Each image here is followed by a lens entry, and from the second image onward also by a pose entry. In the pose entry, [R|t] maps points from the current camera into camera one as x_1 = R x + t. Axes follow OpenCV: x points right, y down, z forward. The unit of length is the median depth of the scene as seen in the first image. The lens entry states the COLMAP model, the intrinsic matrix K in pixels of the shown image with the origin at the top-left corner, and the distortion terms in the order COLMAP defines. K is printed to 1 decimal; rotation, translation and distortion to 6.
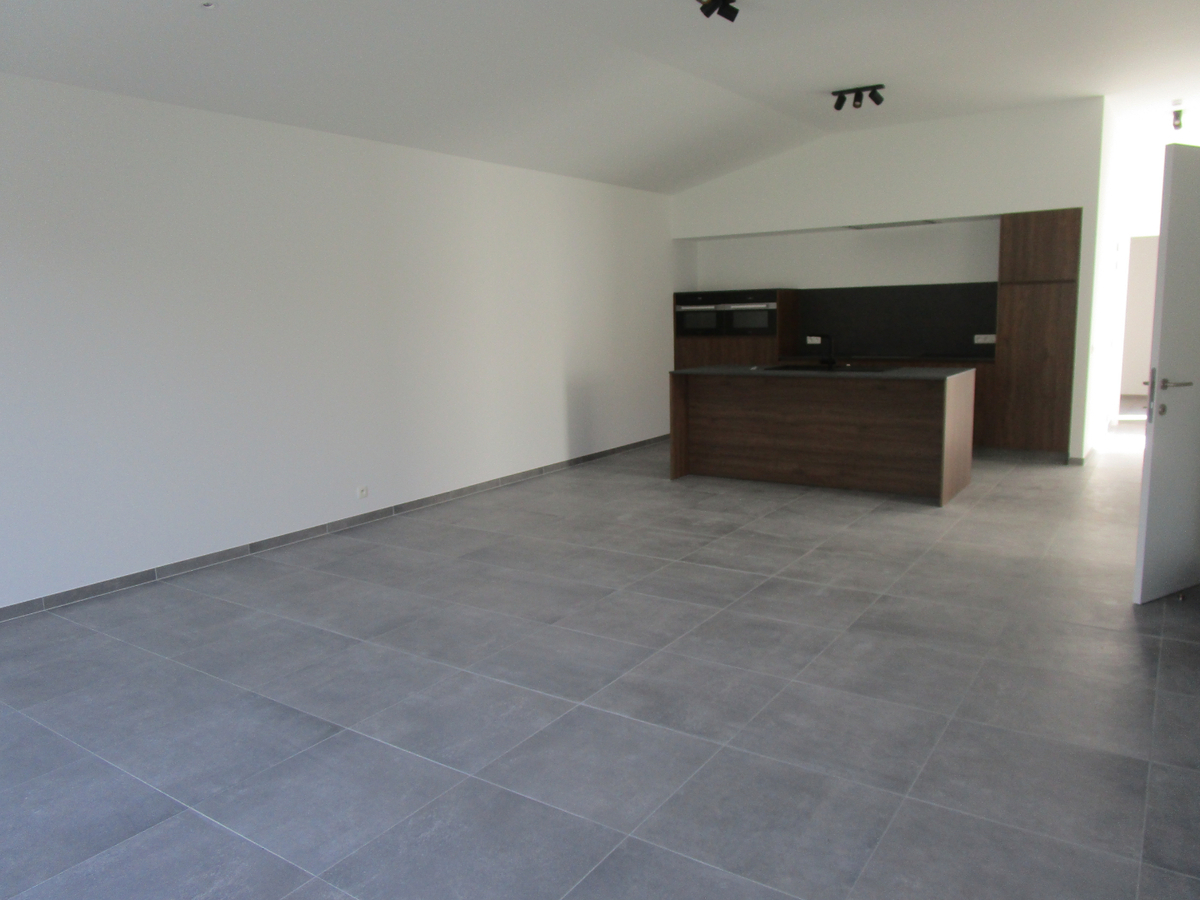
lens RADIAL K [[867.7, 0, 601.6], [0, 867.7, 446.8], [0, 0, 1]] dist [-0.014871, 0.007418]
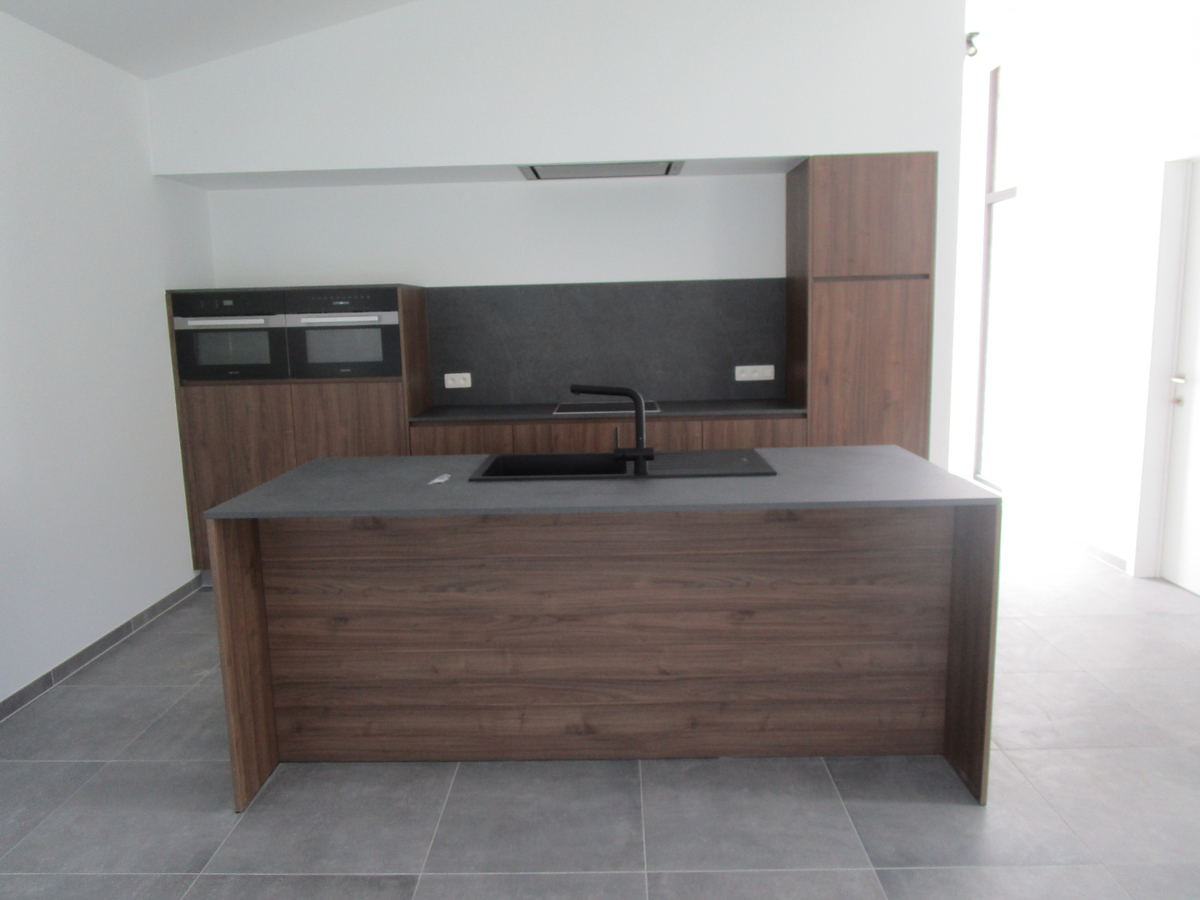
lens RADIAL K [[867.7, 0, 593.3], [0, 867.7, 444.7], [0, 0, 1]] dist [-0.014871, 0.007418]
pose [[0.841841, -0.077176, 0.534179, 0.022218], [0.086346, 0.996234, 0.007853, -0.084238], [-0.532774, 0.039513, 0.845335, 0.521803]]
